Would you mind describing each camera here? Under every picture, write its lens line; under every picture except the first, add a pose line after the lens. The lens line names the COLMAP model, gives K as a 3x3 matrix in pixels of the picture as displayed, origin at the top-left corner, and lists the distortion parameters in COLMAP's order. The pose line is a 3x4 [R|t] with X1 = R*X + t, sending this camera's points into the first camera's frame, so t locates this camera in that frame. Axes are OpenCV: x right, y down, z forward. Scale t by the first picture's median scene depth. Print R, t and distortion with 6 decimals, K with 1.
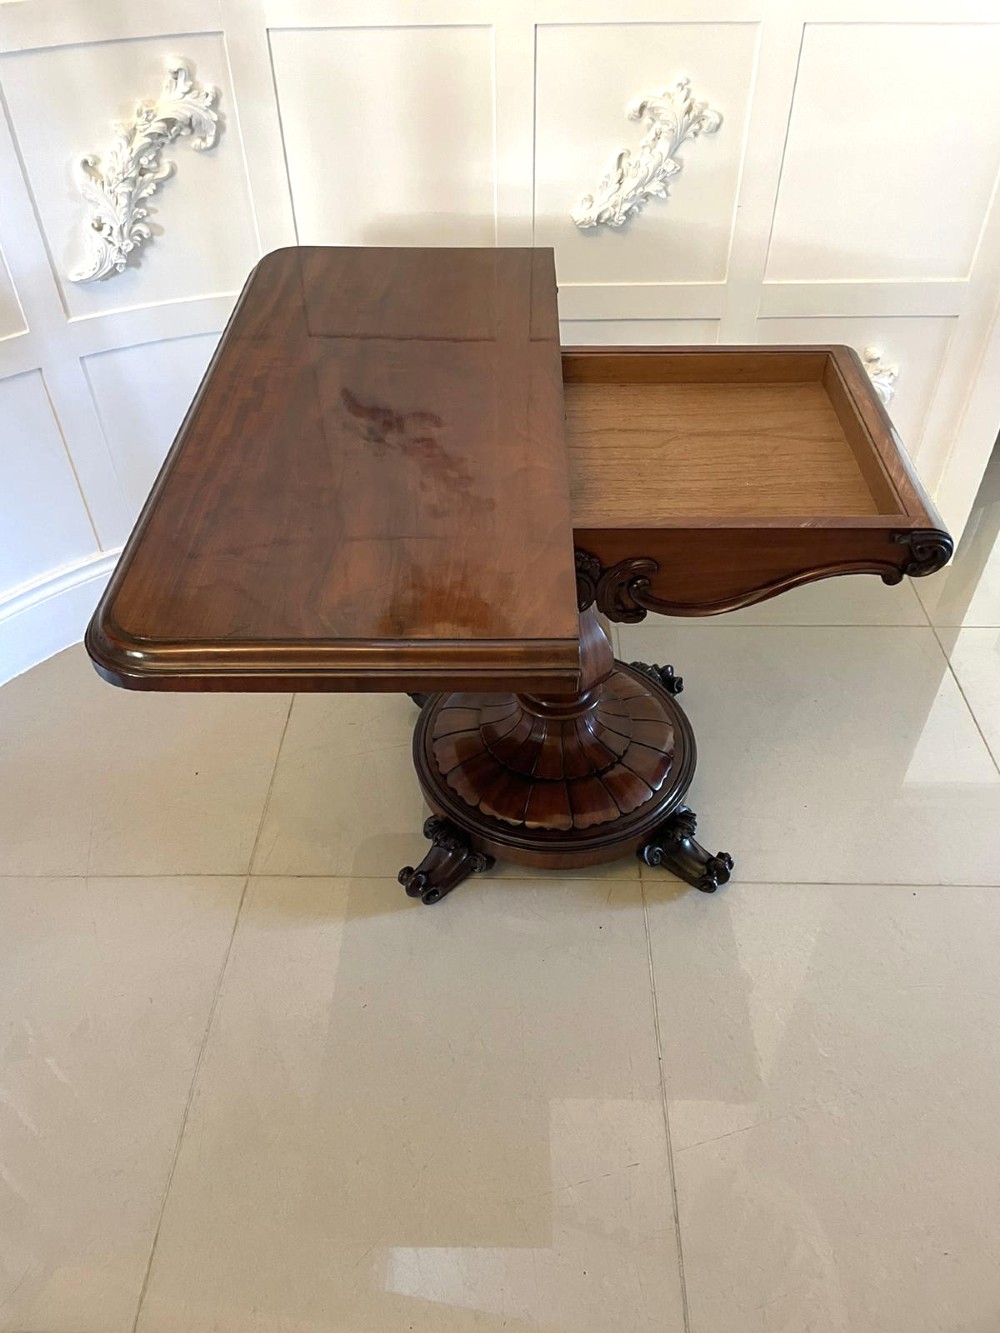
lens RADIAL K [[1019.0, 0, 515.0], [0, 1019.0, 662.4], [0, 0, 1]] dist [0.087265, -0.111659]
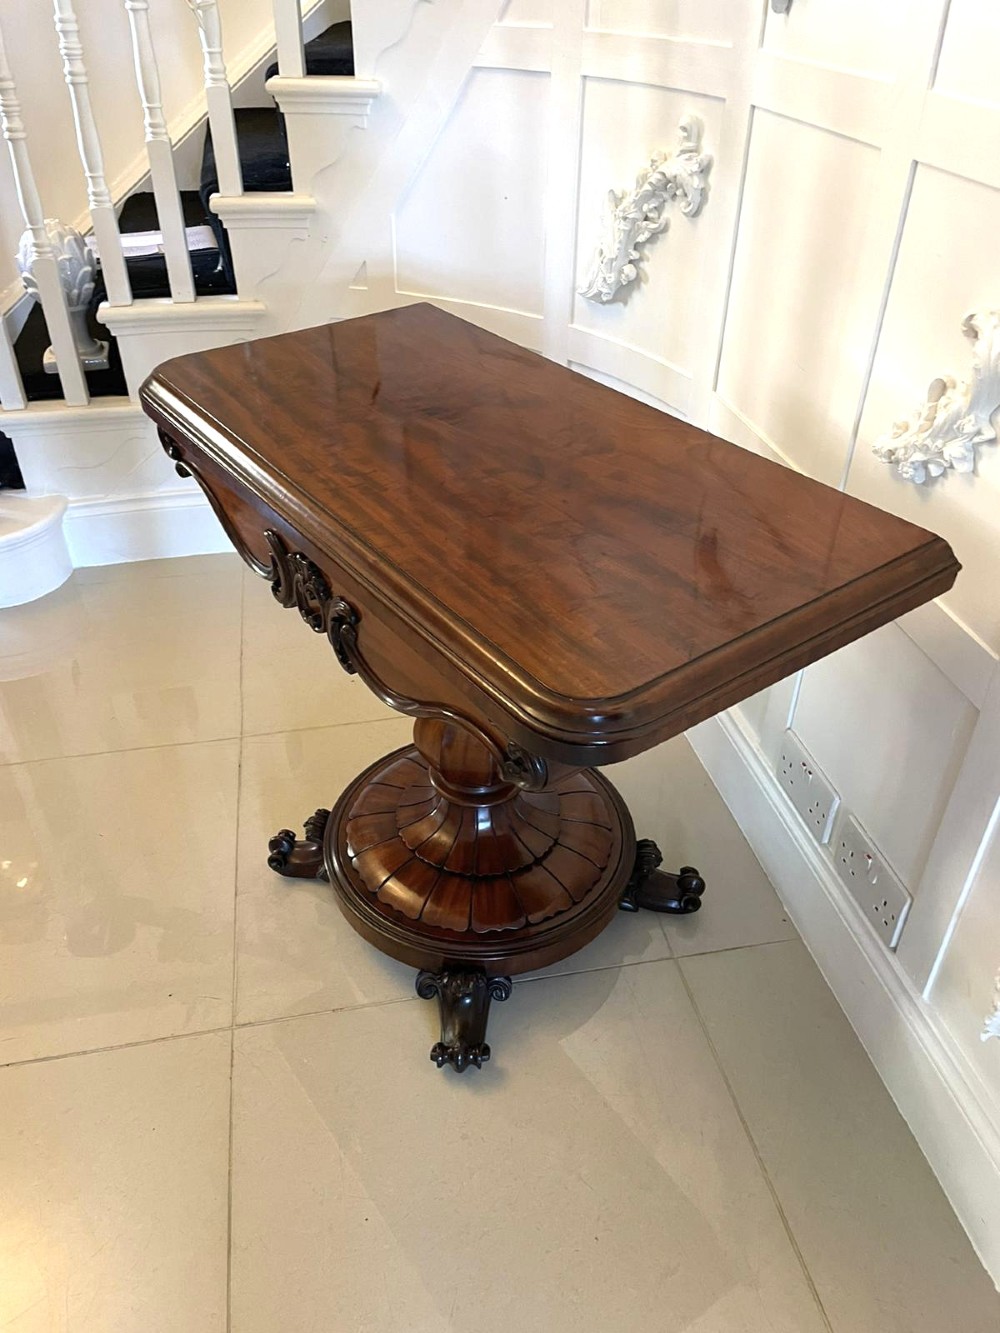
lens RADIAL K [[1032.6, 0, 500.0], [0, 1032.6, 666.5], [0, 0, 1]] dist [0.092778, -0.146384]
pose [[0.211858, 0.576333, -0.789276, 0.662035], [-0.650487, 0.685885, 0.326232, -0.414348], [0.729371, 0.444299, 0.520208, 0.562965]]
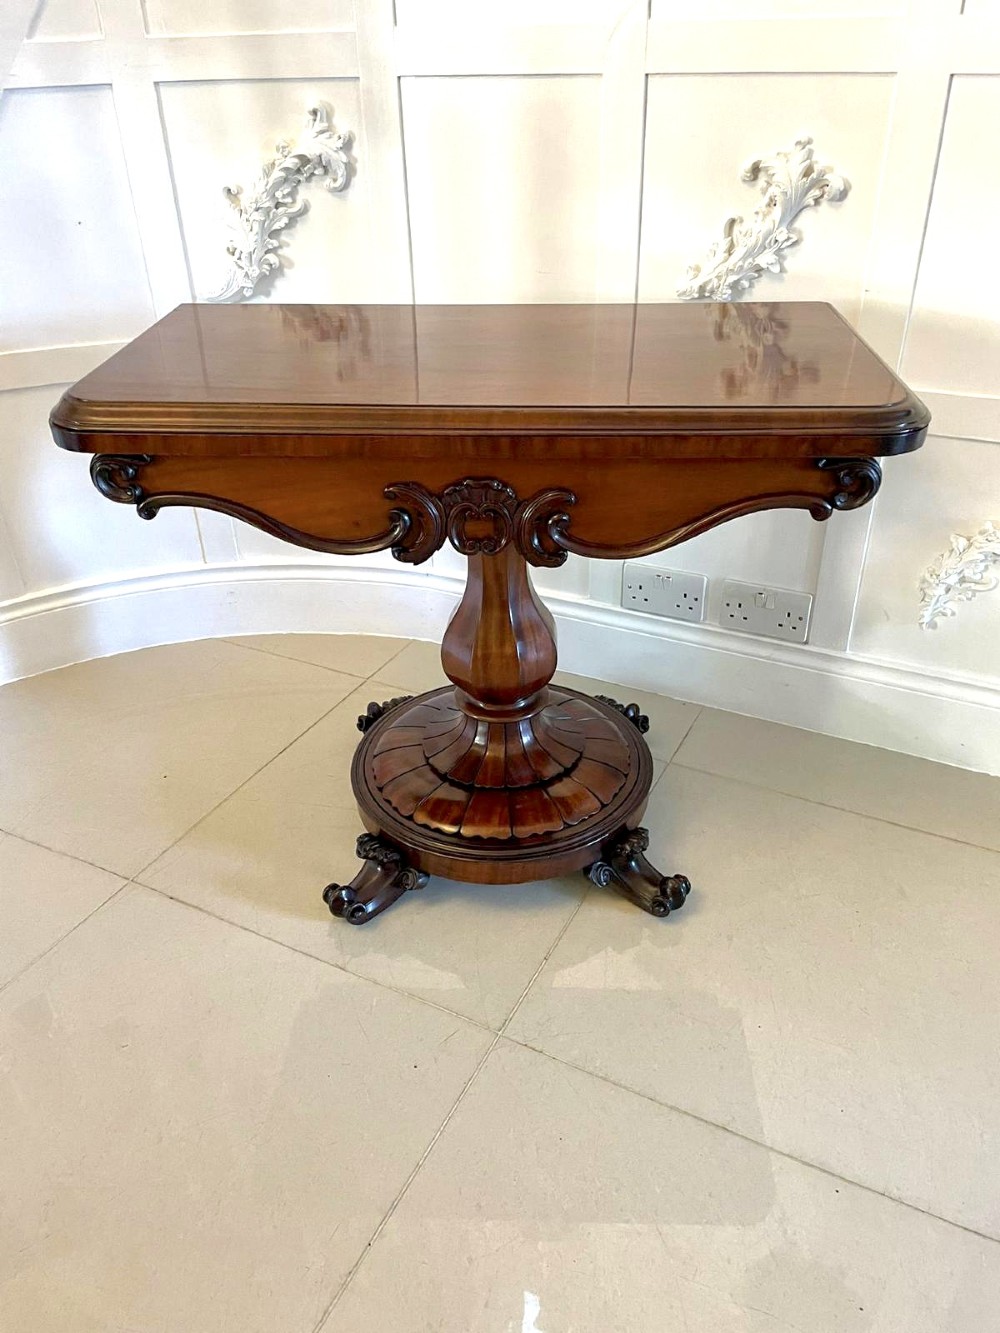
lens RADIAL K [[1019.0, 0, 515.0], [0, 1019.0, 662.4], [0, 0, 1]] dist [0.087265, -0.111659]
pose [[0.896286, 0.223657, -0.382947, 0.367704], [-0.285395, 0.951837, -0.112054, 0.021066], [0.339442, 0.209723, 0.916949, 0.210520]]
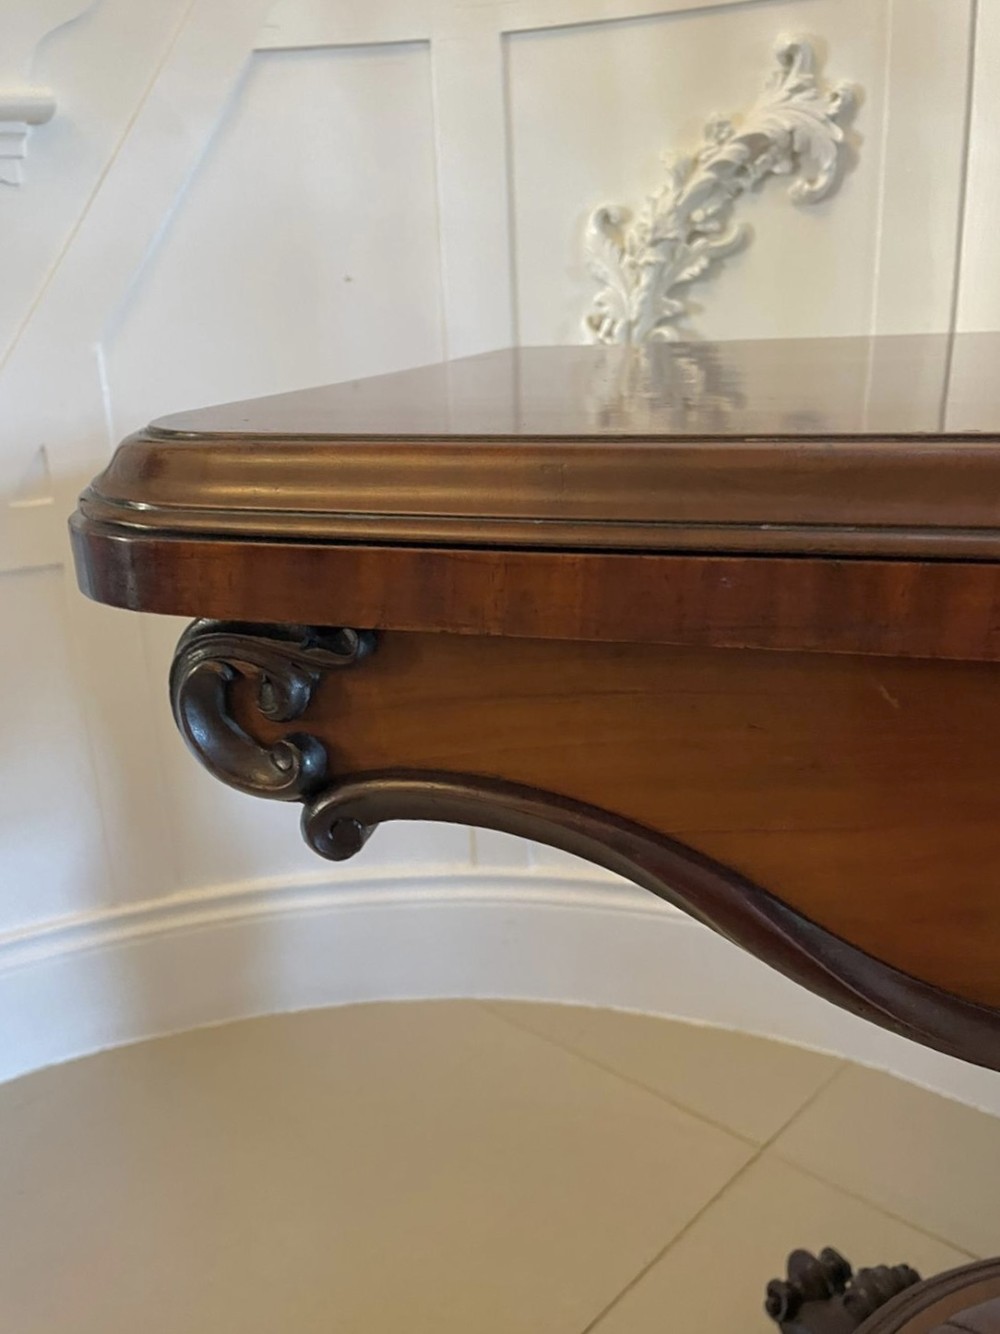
lens RADIAL K [[1120.6, 0, 500.0], [0, 1120.6, 667.0], [0, 0, 1]] dist [0.010848, -0.002009]
pose [[0.744123, 0.178242, -0.643826, 0.002019], [-0.414737, 0.878789, -0.236056, -0.075244], [0.523712, 0.442673, 0.727850, 0.599351]]
